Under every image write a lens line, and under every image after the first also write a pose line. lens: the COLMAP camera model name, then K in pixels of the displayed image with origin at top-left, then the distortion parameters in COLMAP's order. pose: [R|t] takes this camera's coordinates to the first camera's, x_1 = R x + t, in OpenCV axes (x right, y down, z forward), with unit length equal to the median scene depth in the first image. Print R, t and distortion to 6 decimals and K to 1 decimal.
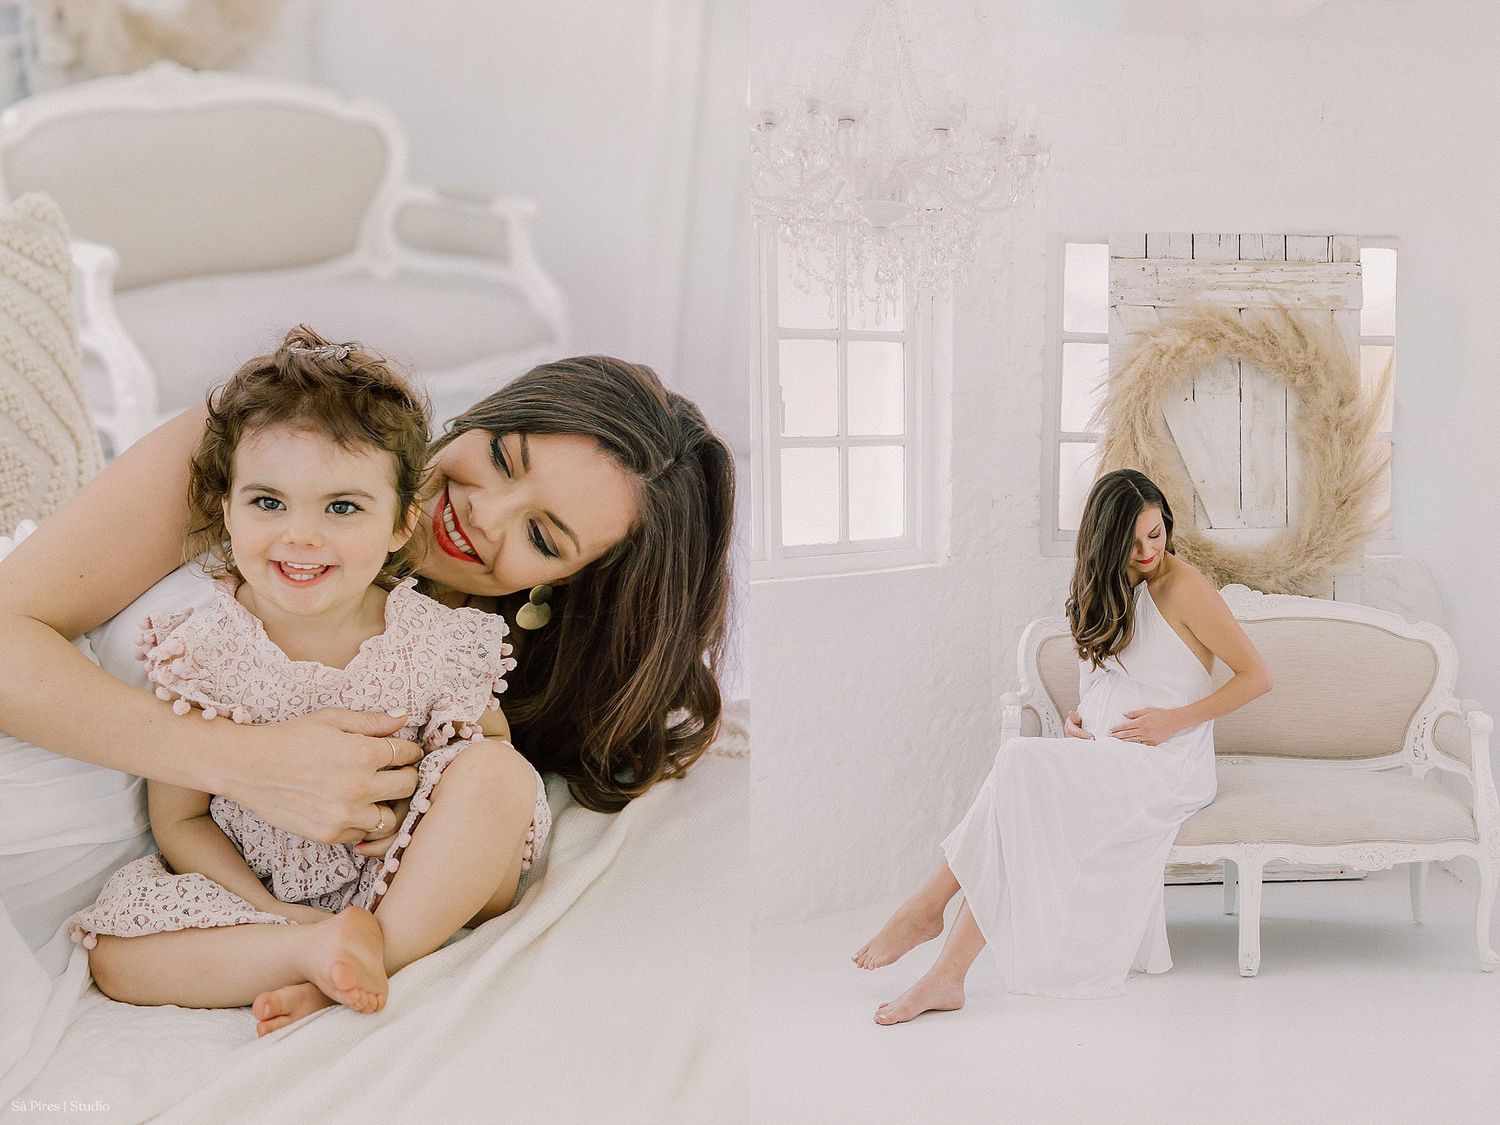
lens RADIAL K [[3475.0, 0, 750.0], [0, 3475.0, 562.5], [0, 0, 1]] dist [0.135135, -3.543203]
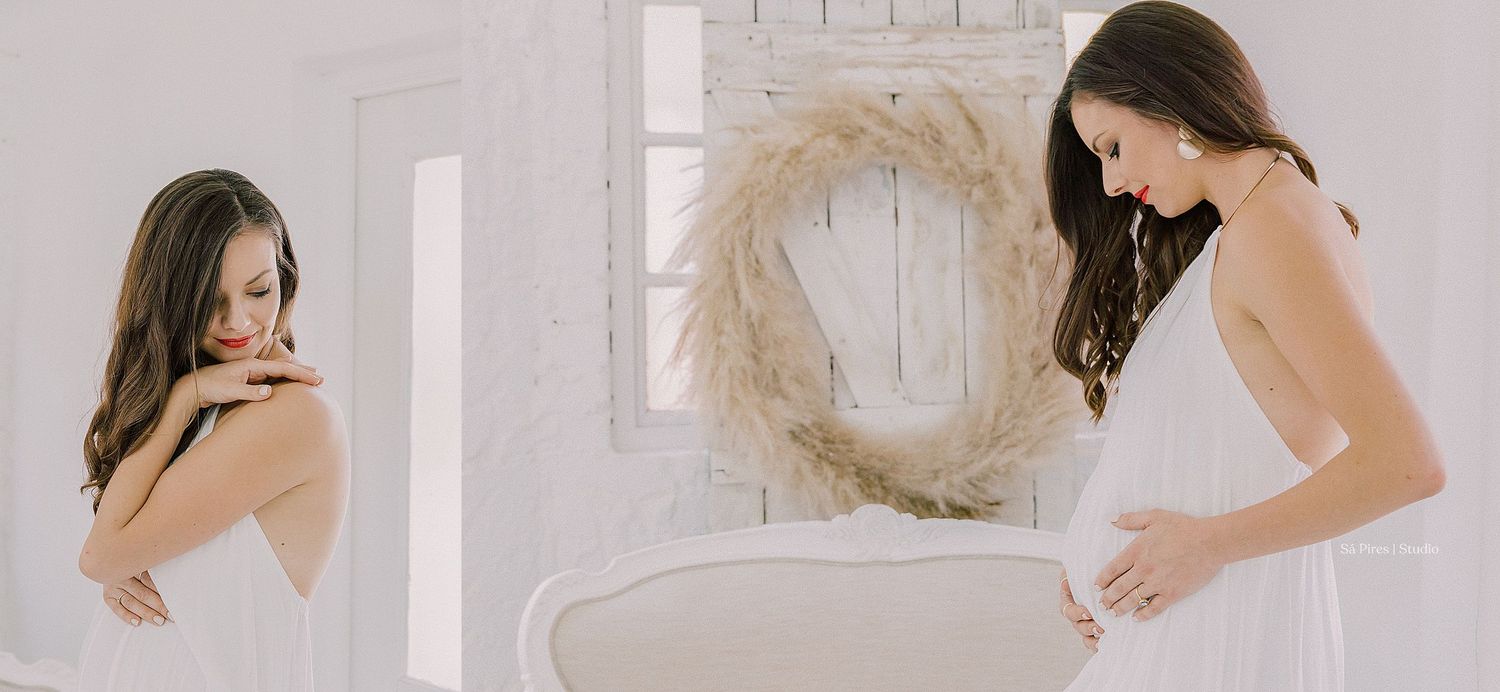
lens RADIAL K [[2513.0, 0, 750.0], [0, 2513.0, 346.0], [0, 0, 1]] dist [-0.244394, -0.001499]
pose [[0.999401, -0.019570, 0.028531, 0.097663], [0.019548, 0.999808, 0.001026, -0.023266], [-0.028546, -0.000468, 0.999592, 0.499528]]
